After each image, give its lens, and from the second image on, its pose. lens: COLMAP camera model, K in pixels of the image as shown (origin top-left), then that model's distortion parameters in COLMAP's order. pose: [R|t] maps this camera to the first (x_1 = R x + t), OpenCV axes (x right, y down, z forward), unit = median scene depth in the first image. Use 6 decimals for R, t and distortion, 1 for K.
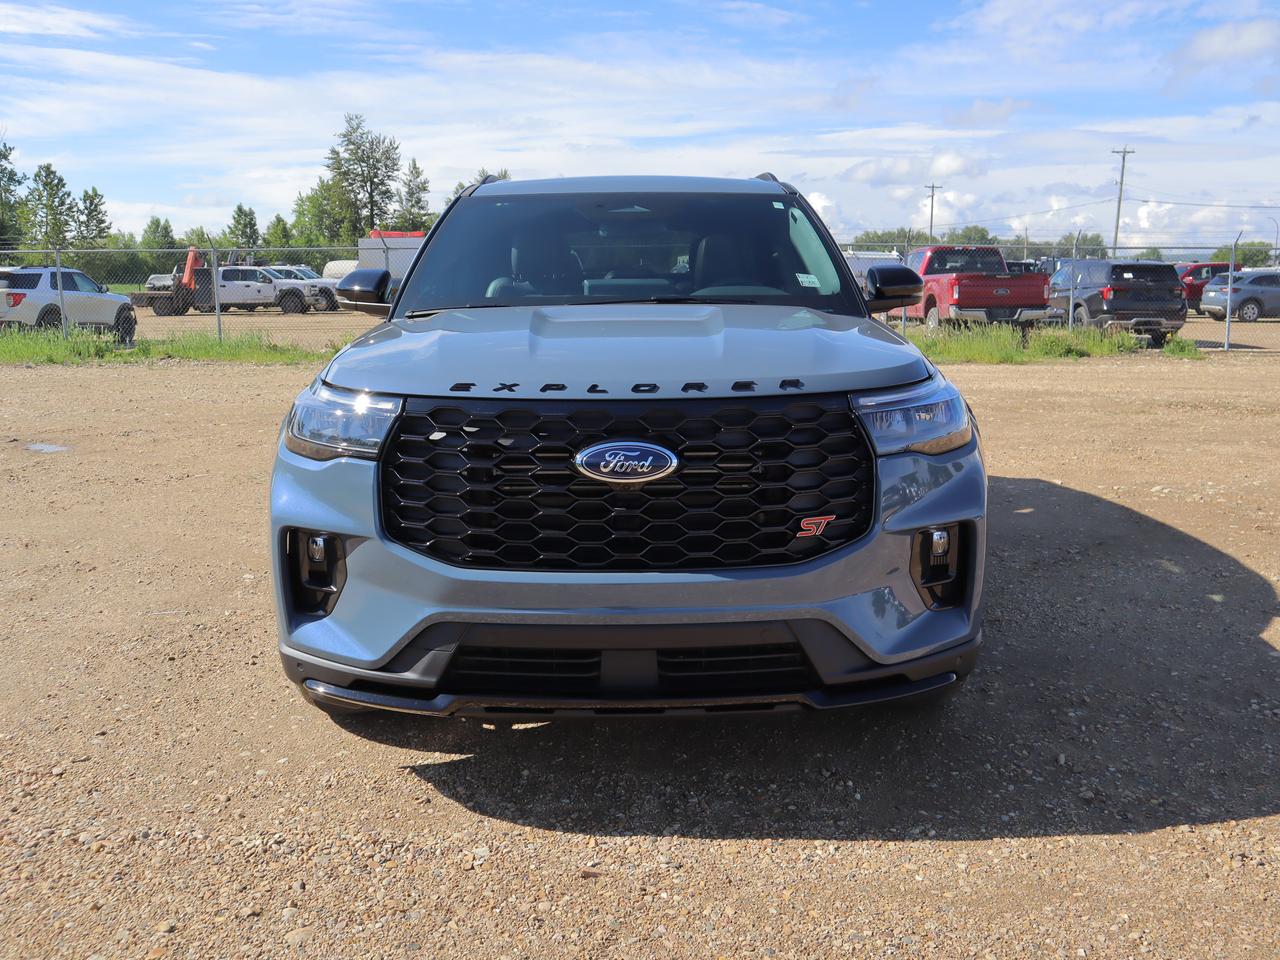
lens RADIAL K [[1218.8, 0, 640.0], [0, 1218.8, 480.0], [0, 0, 1]] dist [-0.148124, 0.156059]
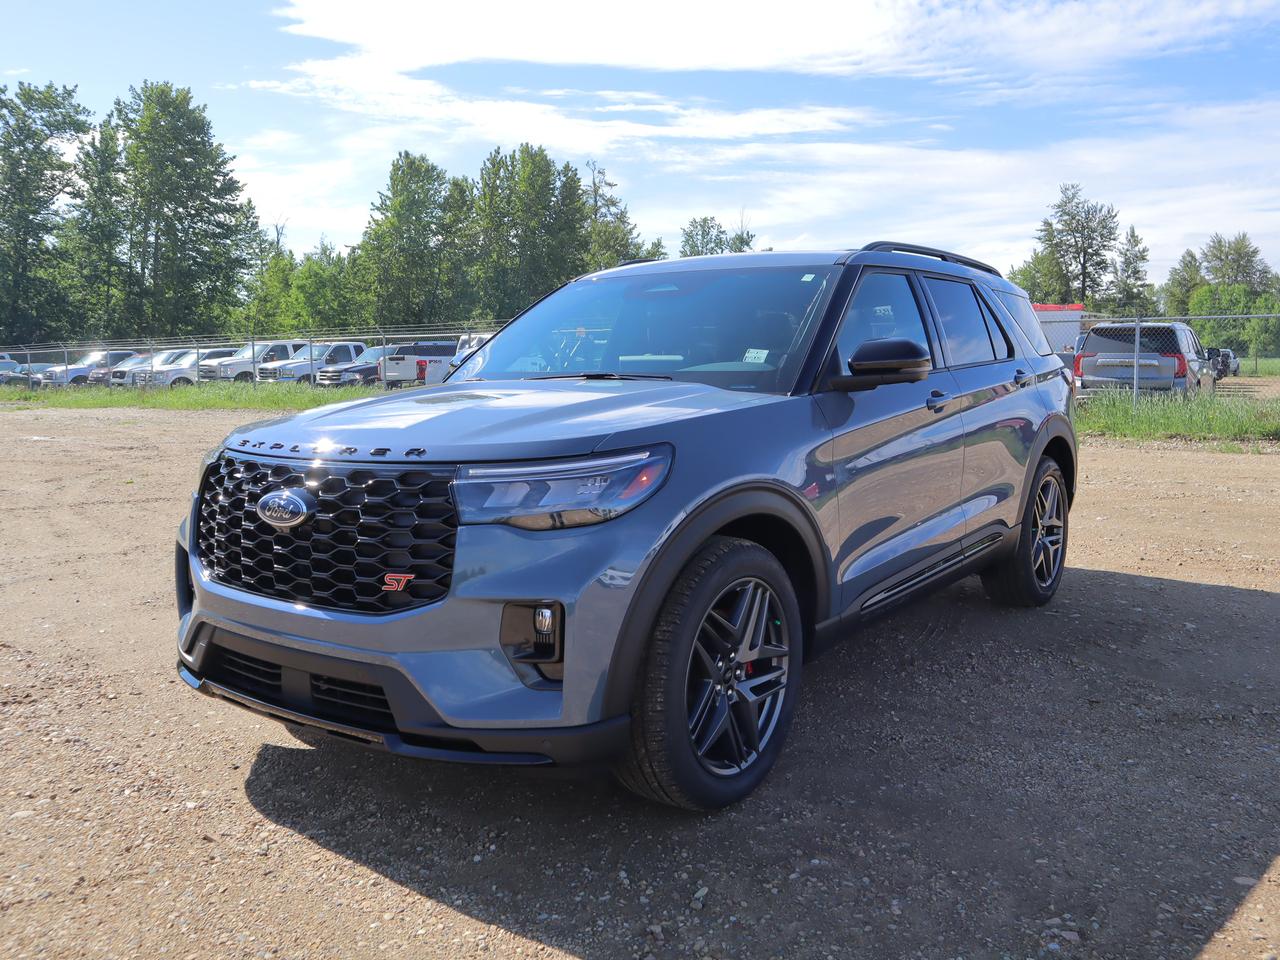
lens RADIAL K [[1208.0, 0, 640.0], [0, 1208.0, 480.0], [0, 0, 1]] dist [-0.000755, 0.010590]
pose [[0.772770, 0.069964, -0.630819, 0.125301], [-0.107584, 0.993962, -0.021553, -0.006723], [0.625502, 0.084521, 0.775631, 0.036467]]
